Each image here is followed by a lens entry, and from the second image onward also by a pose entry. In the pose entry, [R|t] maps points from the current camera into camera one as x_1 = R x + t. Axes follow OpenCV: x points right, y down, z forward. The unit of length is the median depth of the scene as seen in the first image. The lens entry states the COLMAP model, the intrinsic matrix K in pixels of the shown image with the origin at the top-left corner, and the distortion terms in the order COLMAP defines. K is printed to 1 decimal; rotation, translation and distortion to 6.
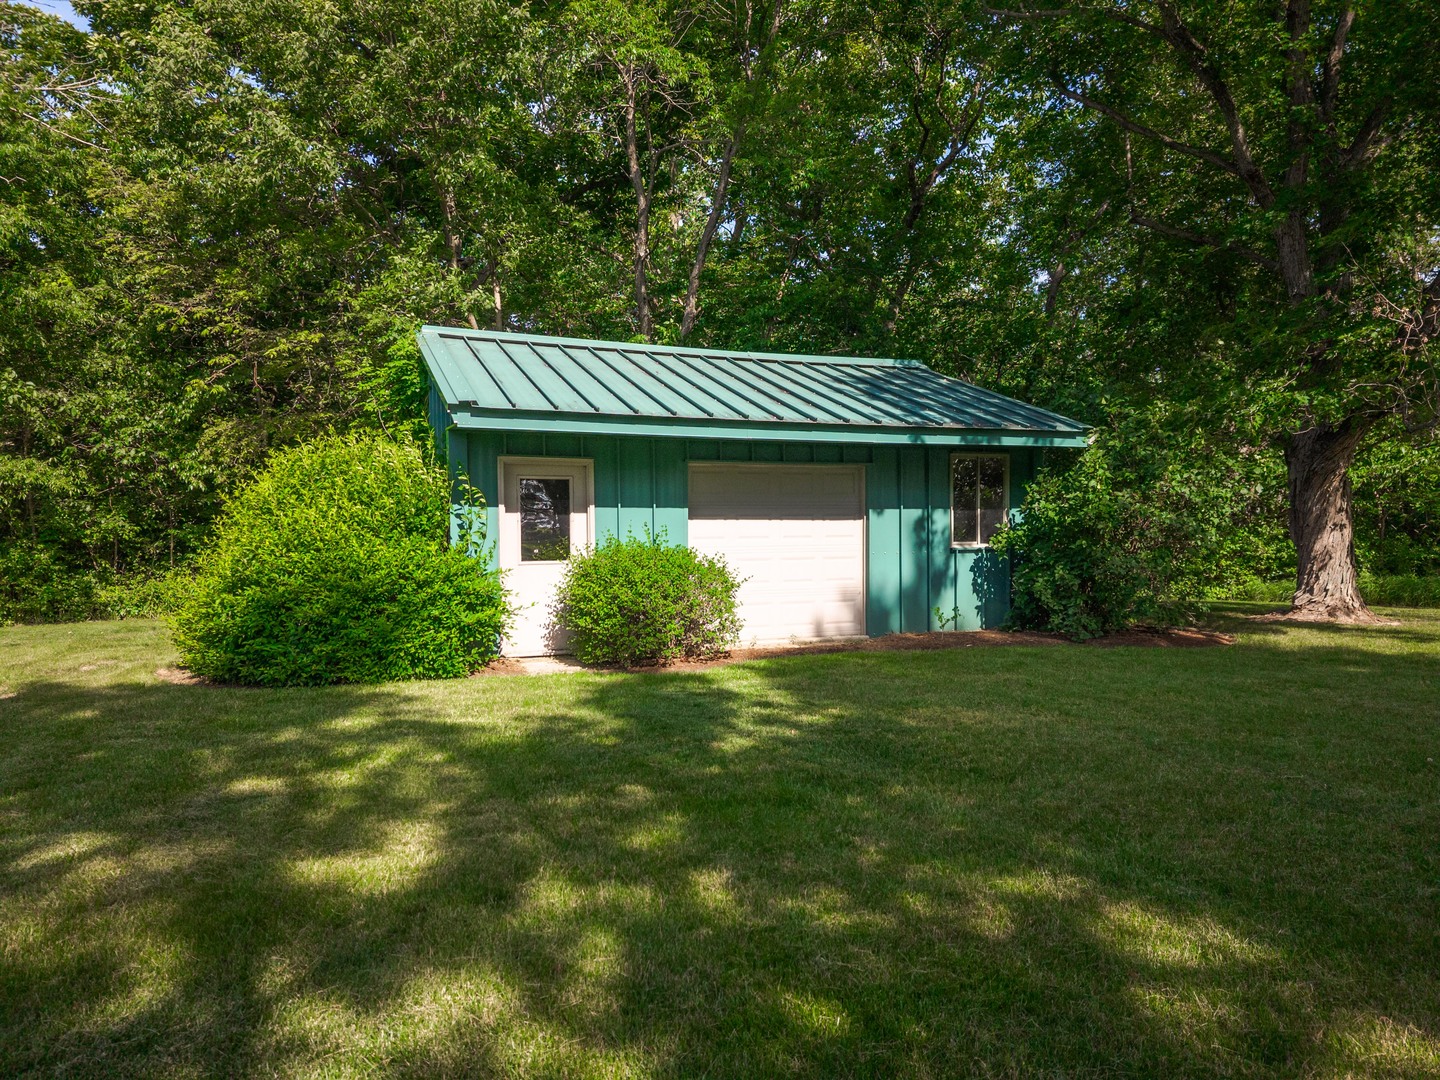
lens RADIAL K [[1001.0, 0, 720.0], [0, 1001.0, 540.0], [0, 0, 1]] dist [0.047043, -0.034673]
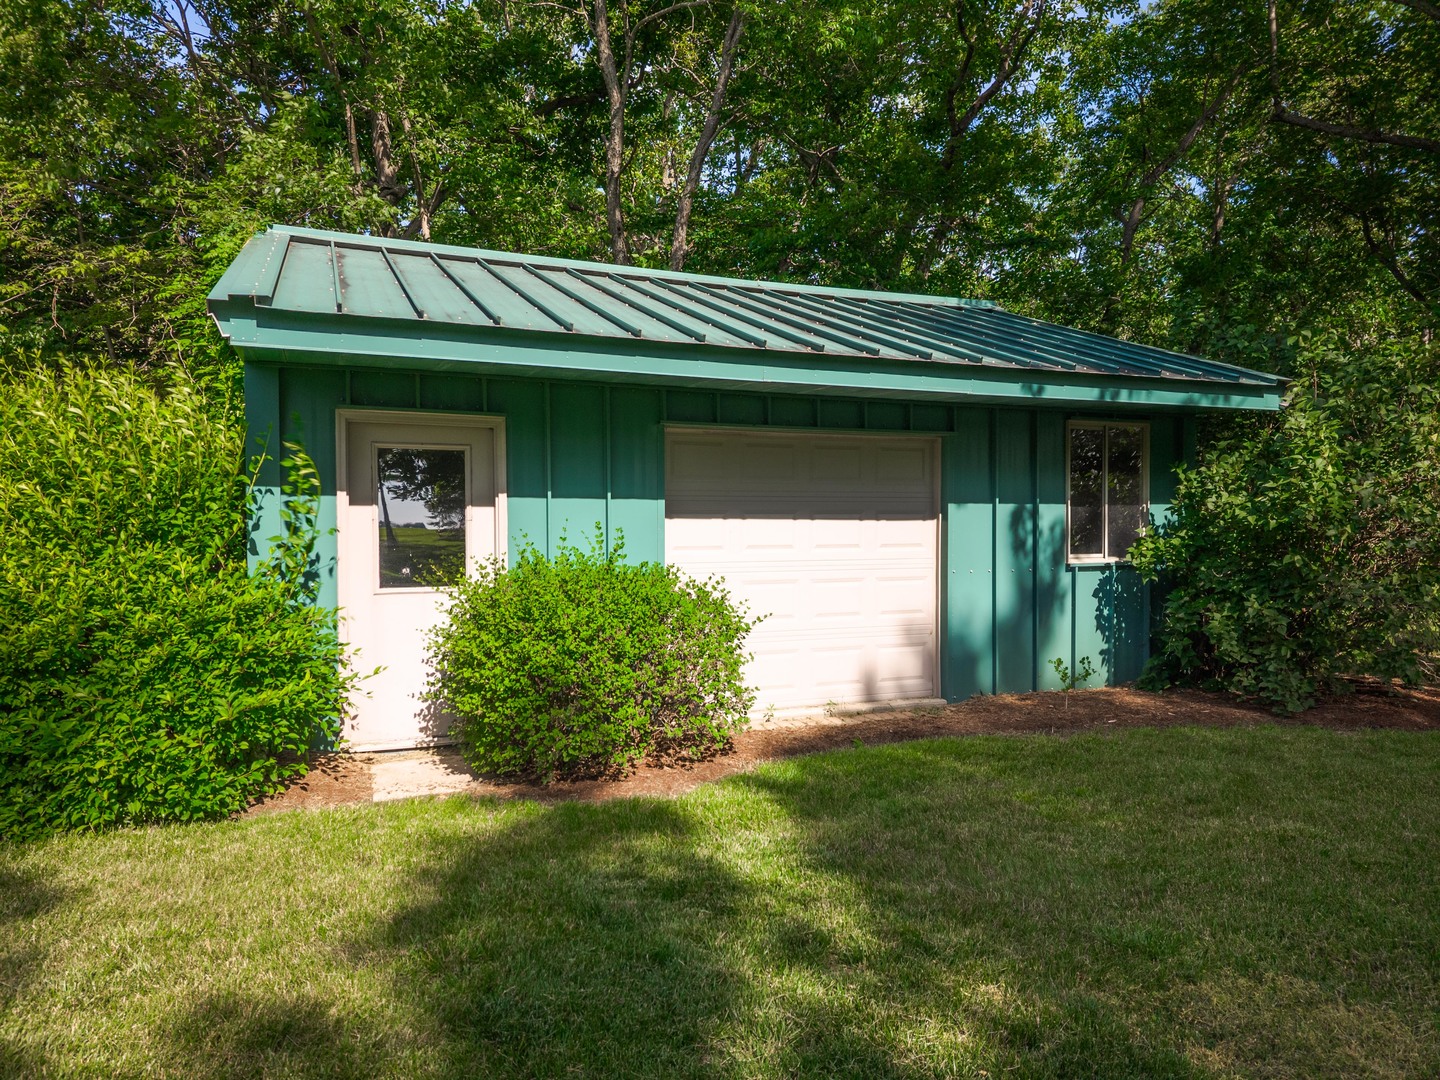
lens RADIAL K [[1005.4, 0, 720.0], [0, 1005.4, 540.0], [0, 0, 1]] dist [-0.041790, -0.000754]
pose [[0.999984, 0.004619, 0.003272, 0.000066], [-0.004621, 0.999989, 0.000762, -0.008009], [-0.003268, -0.000777, 0.999994, 0.400412]]
